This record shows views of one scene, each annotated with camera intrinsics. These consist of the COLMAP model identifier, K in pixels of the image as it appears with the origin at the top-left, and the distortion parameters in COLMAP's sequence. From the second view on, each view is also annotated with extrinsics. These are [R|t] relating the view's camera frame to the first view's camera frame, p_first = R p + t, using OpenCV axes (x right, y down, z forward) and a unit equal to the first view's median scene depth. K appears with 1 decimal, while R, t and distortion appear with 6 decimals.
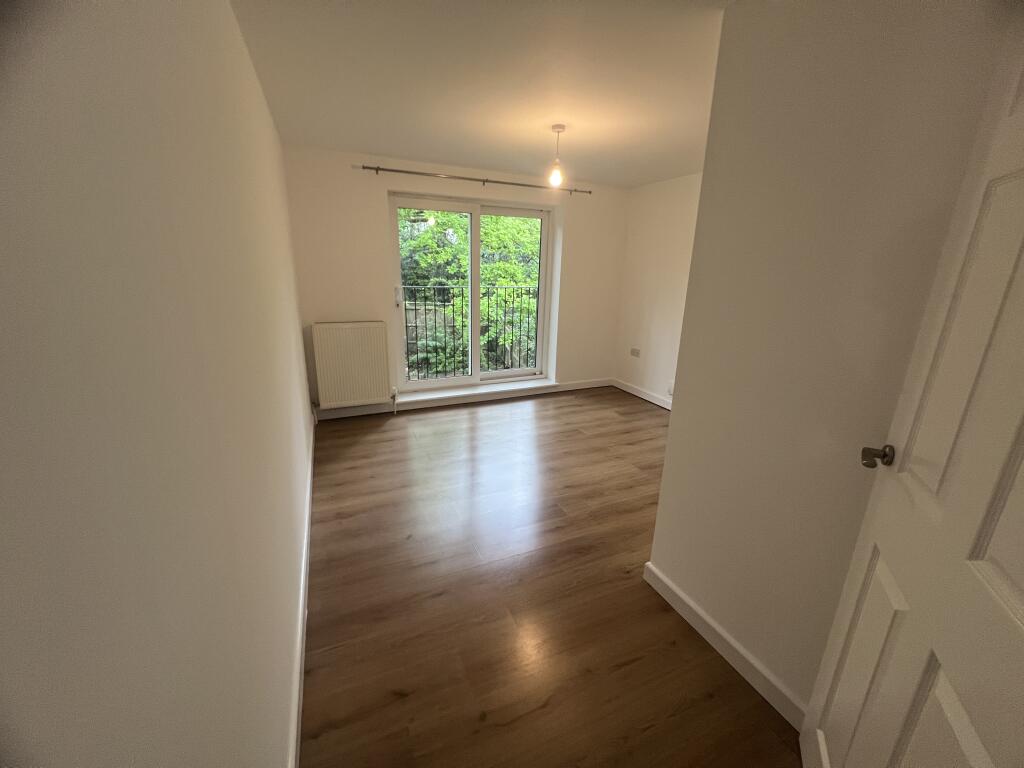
lens RADIAL K [[409.4, 0, 511.0], [0, 409.4, 382.4], [0, 0, 1]] dist [0.001302, -0.000086]
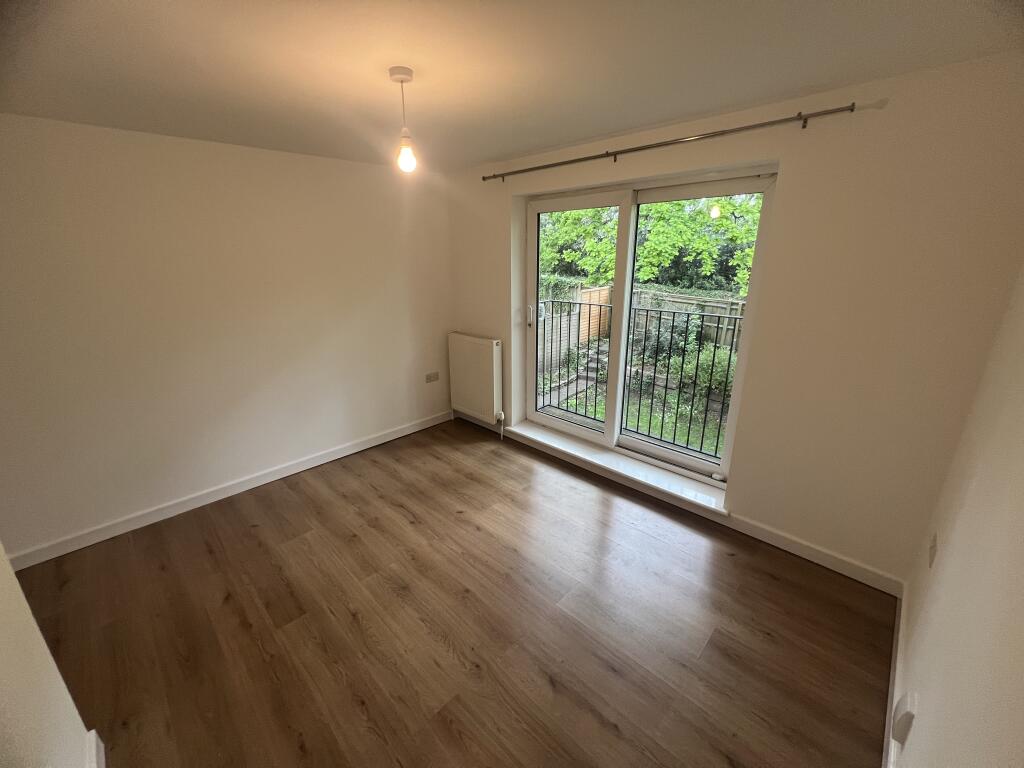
lens RADIAL K [[409.4, 0, 511.1], [0, 409.4, 384.0], [0, 0, 1]] dist [0.001302, -0.000086]
pose [[0.363332, 0.260028, -0.894637, 0.602865], [-0.239165, 0.954114, 0.180185, -0.248005], [0.900439, 0.148499, 0.408849, 0.710747]]
